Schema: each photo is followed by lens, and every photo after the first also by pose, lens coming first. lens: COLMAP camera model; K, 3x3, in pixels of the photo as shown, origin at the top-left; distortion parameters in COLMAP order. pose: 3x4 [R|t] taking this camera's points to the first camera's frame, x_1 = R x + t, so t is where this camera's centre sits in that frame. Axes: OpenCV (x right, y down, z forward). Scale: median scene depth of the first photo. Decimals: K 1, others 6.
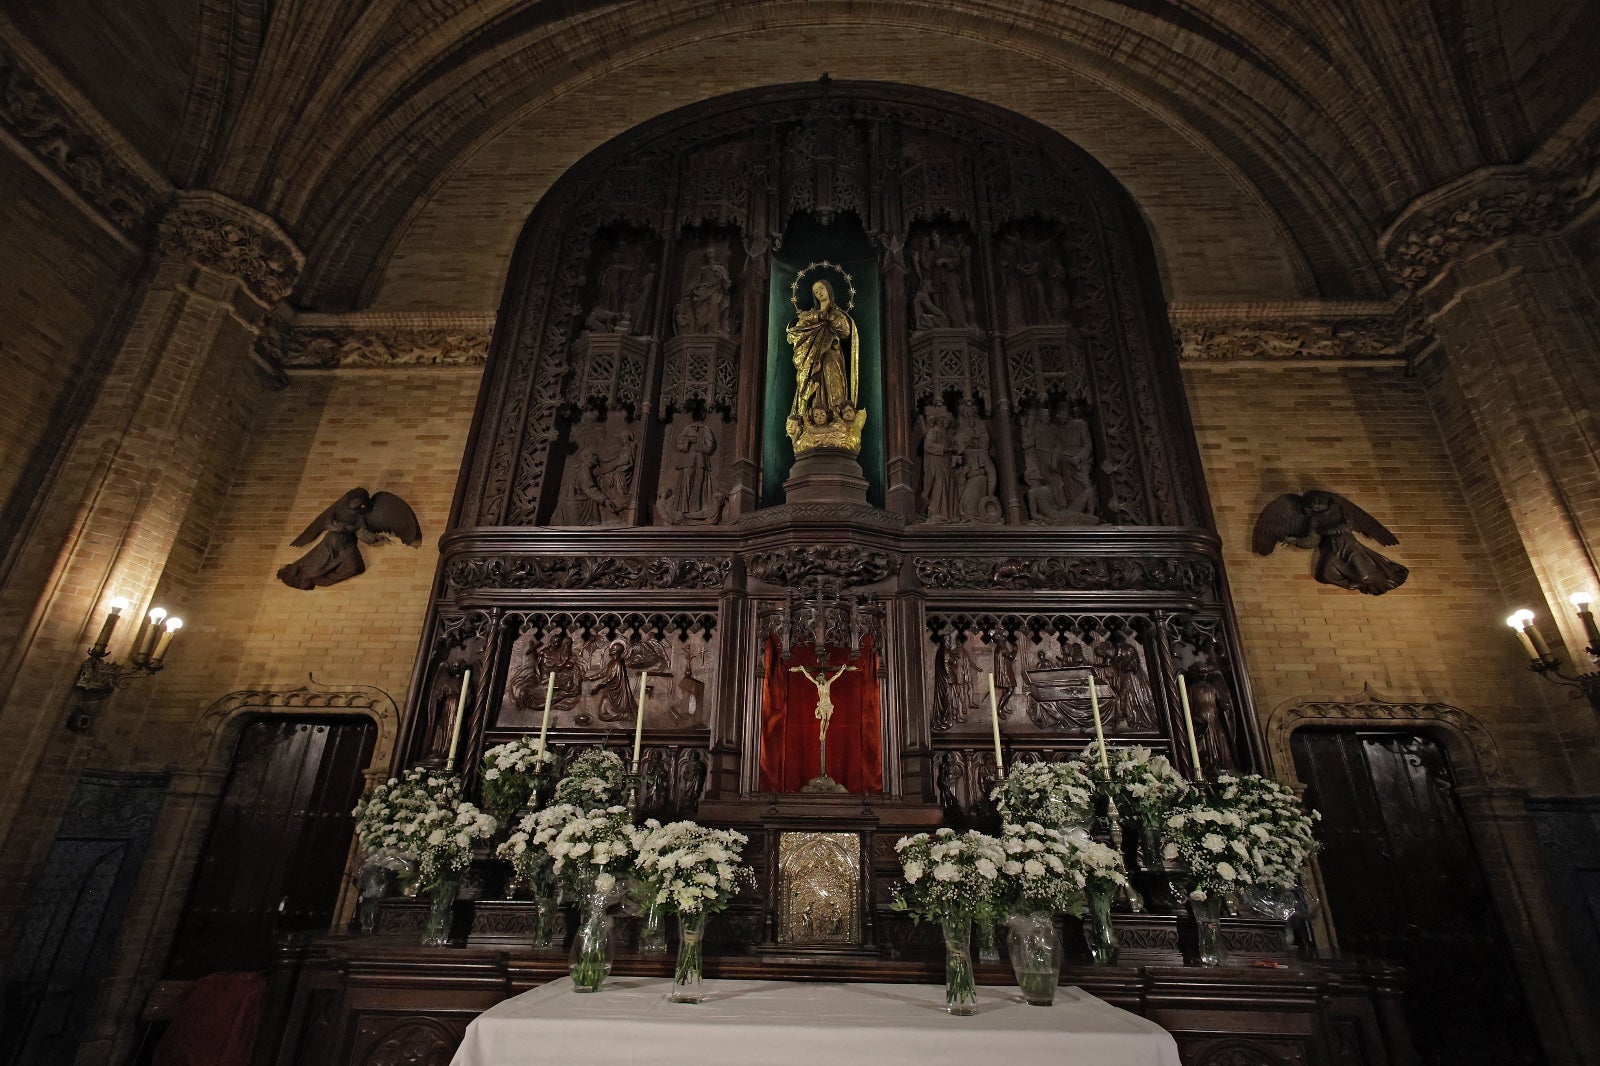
lens RADIAL K [[741.4, 0, 799.3], [0, 741.4, 529.0], [0, 0, 1]] dist [-0.003762, 0.001607]
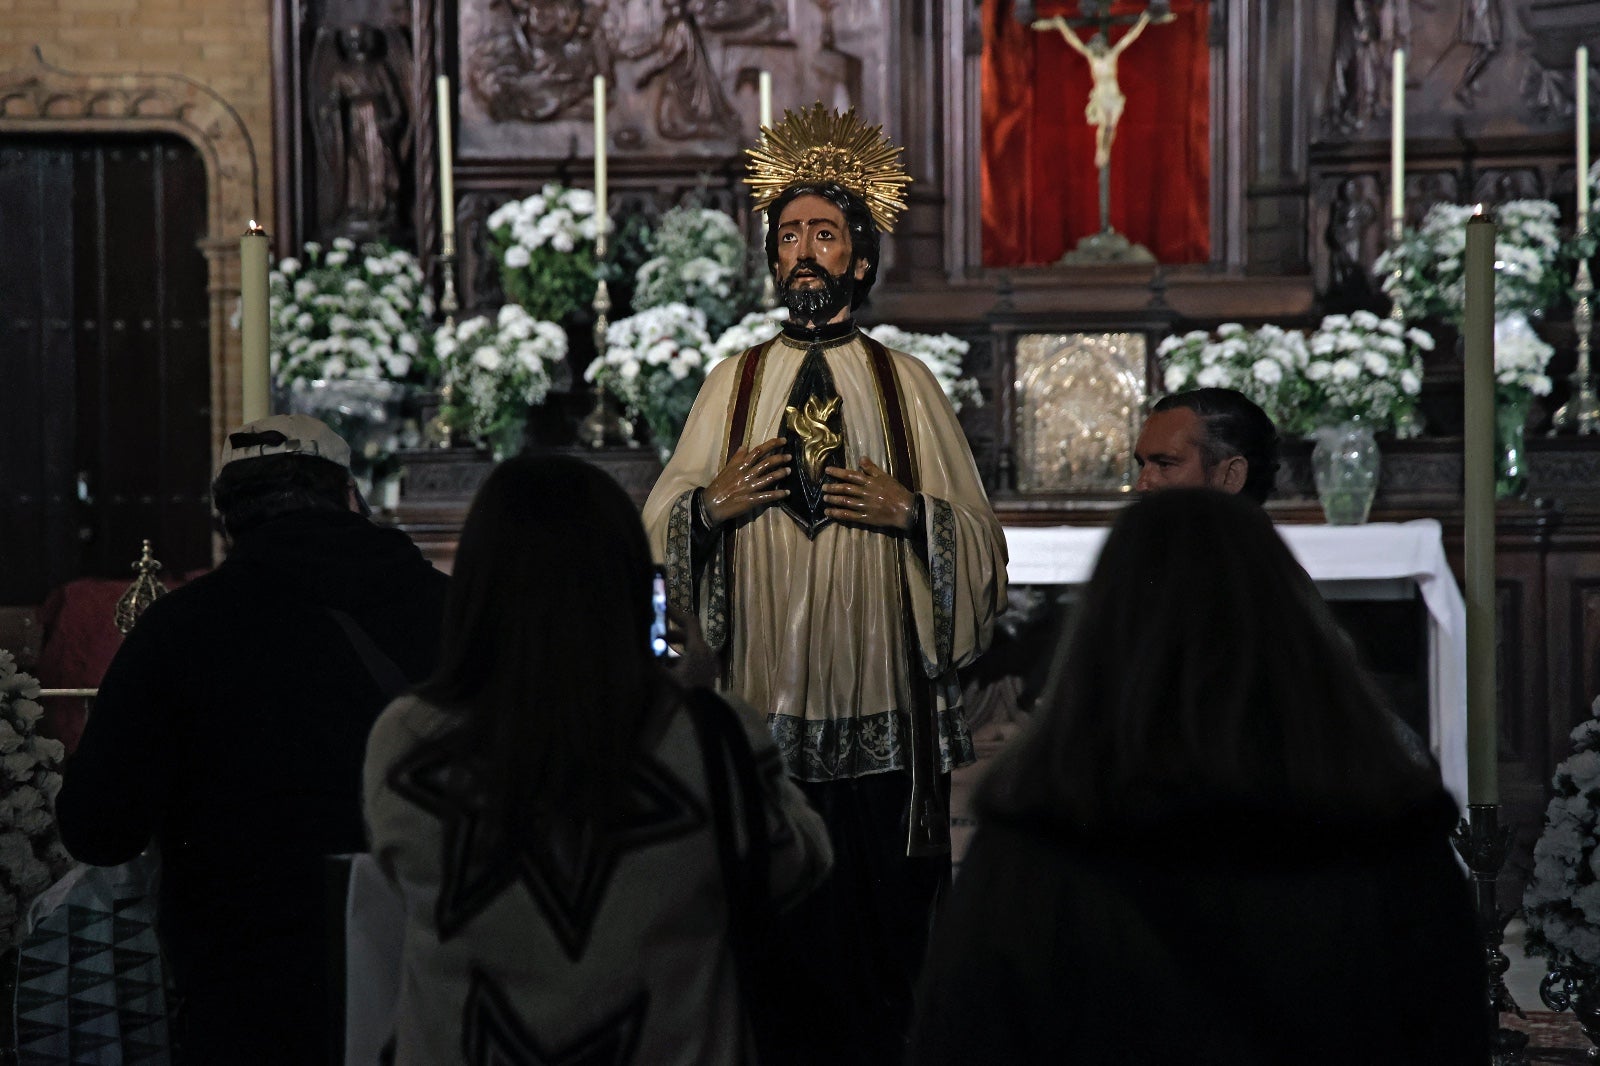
lens RADIAL K [[4496.8, 0, 816.5], [0, 4496.8, 539.3], [0, 0, 1]] dist [0.747430, 0.000000]
pose [[0.995472, -0.023306, -0.092149, 0.109165], [0.059952, 0.906261, 0.418446, -0.744801], [0.073759, -0.422076, 0.903555, -1.810456]]
